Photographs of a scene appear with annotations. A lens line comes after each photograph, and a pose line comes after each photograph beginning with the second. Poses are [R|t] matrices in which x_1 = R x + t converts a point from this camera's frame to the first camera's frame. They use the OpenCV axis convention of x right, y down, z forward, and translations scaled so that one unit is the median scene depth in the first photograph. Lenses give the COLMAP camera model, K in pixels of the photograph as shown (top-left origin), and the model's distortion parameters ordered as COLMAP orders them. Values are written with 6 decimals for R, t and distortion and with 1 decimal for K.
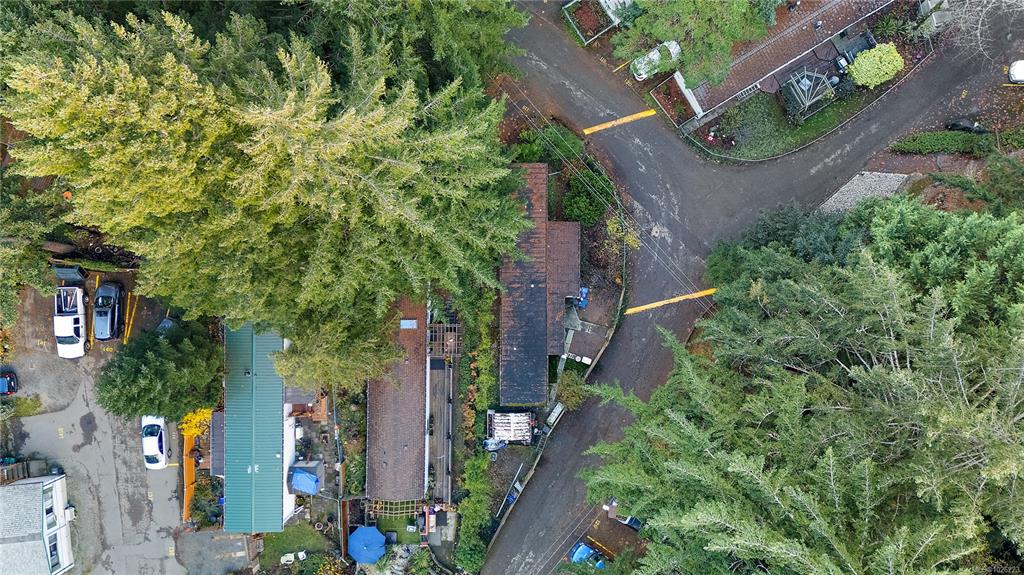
lens RADIAL K [[771.3, 0, 512.0], [0, 771.3, 287.5], [0, 0, 1]] dist [0.028781, -0.001561]
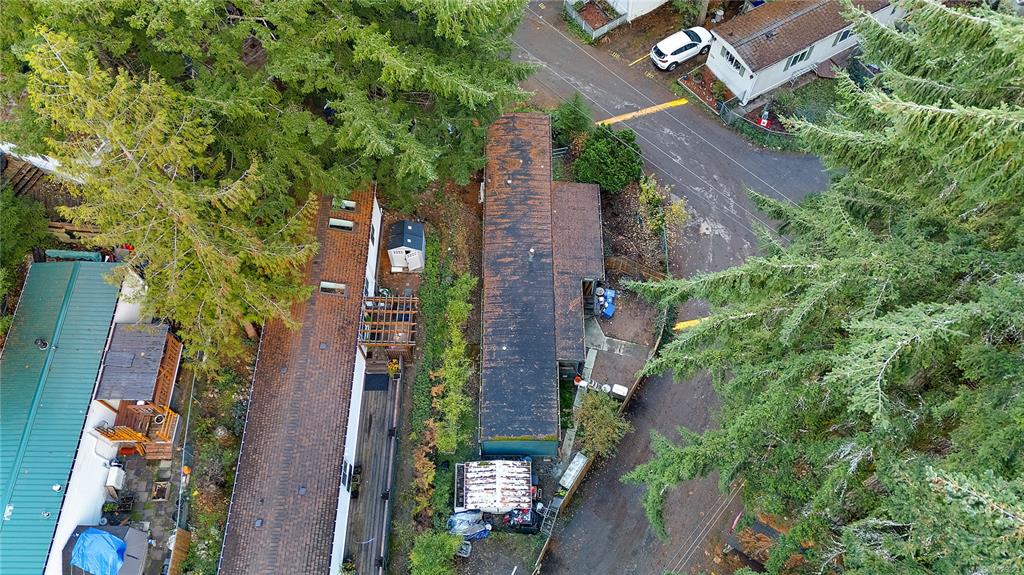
lens RADIAL K [[771.3, 0, 512.0], [0, 771.3, 287.5], [0, 0, 1]] dist [0.028781, -0.001561]
pose [[0.999910, 0.008679, 0.010183, 0.003167], [-0.002850, 0.881776, -0.471660, 0.320465], [-0.013073, 0.471589, 0.881722, 0.425186]]
